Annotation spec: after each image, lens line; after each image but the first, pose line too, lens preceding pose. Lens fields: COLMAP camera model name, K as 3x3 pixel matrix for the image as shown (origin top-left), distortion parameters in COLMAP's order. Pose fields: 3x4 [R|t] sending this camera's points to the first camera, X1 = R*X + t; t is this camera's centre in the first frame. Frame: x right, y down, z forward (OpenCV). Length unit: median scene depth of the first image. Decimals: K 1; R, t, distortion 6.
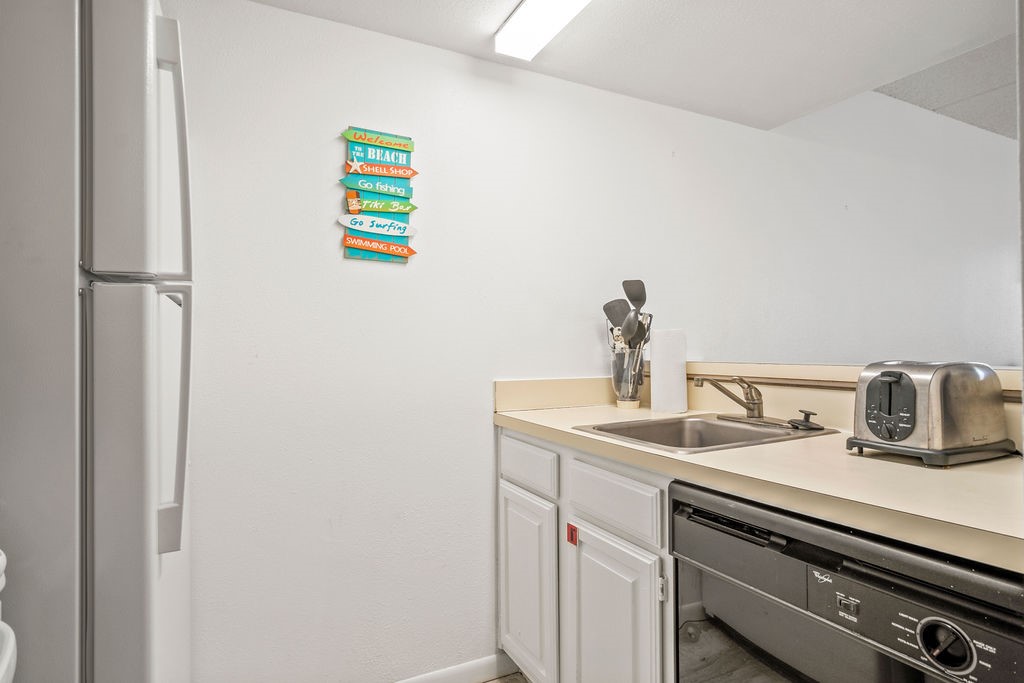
lens RADIAL K [[551.9, 0, 513.1], [0, 551.9, 335.9], [0, 0, 1]] dist [-0.011798, 0.007255]
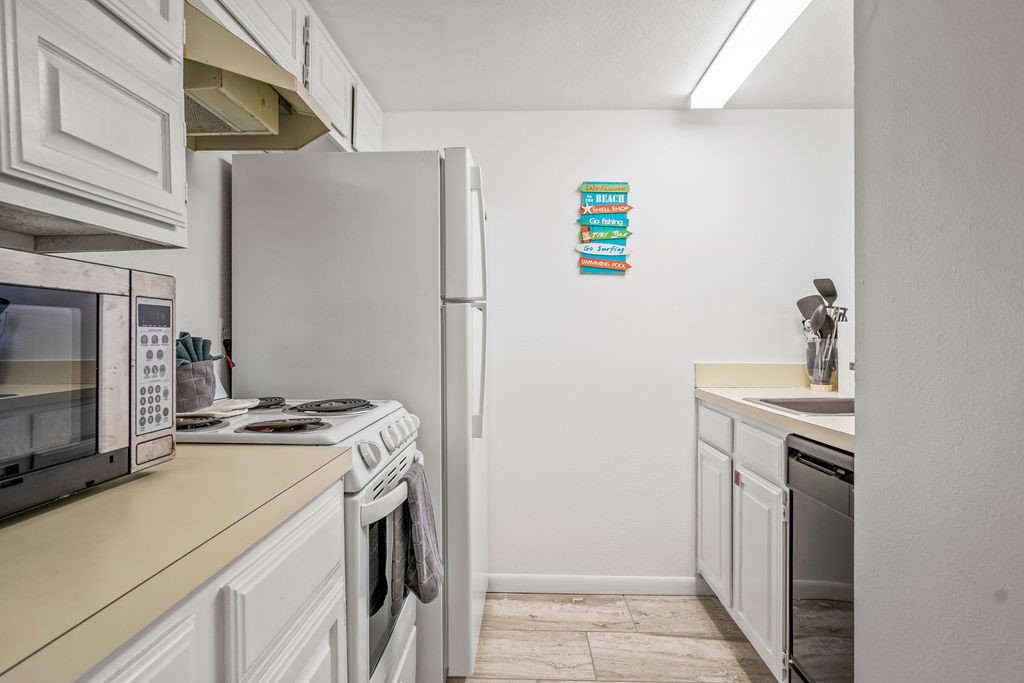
lens RADIAL K [[551.9, 0, 510.1], [0, 551.9, 335.2], [0, 0, 1]] dist [-0.011798, 0.007255]
pose [[0.878264, 0.004279, -0.478157, 0.219014], [0.002982, 0.999892, 0.014424, -0.002398], [0.478167, -0.014093, 0.878156, -0.350358]]
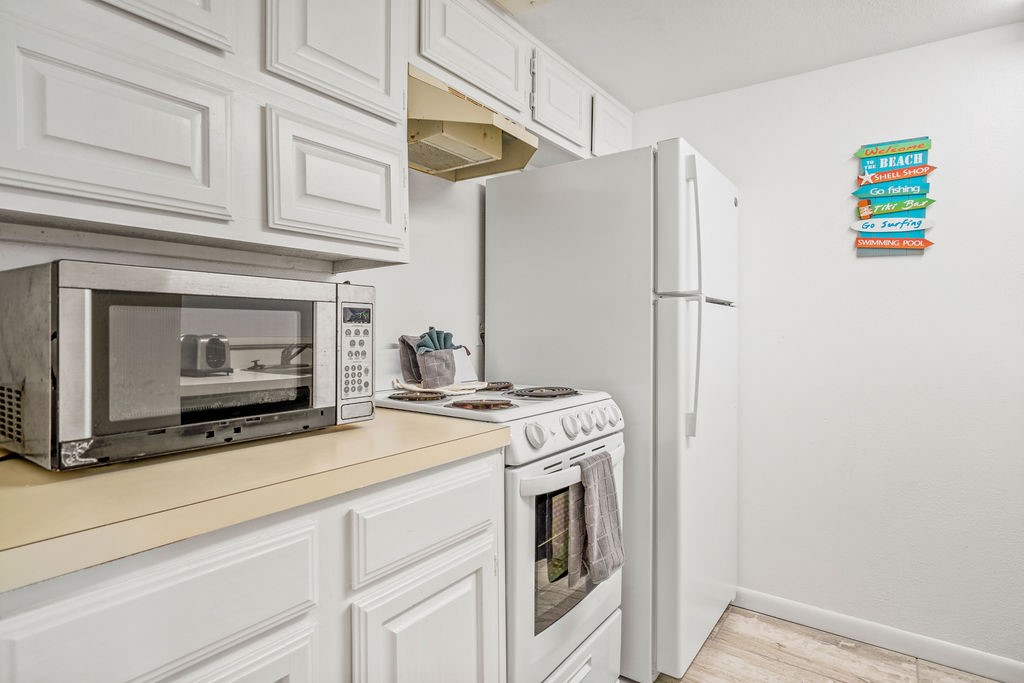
lens RADIAL K [[551.9, 0, 508.6], [0, 551.9, 332.8], [0, 0, 1]] dist [-0.011798, 0.007255]
pose [[0.462669, 0.012872, -0.886438, 0.399532], [0.006746, 0.999815, 0.018040, -0.002998], [0.886506, -0.014327, 0.462496, -0.227156]]
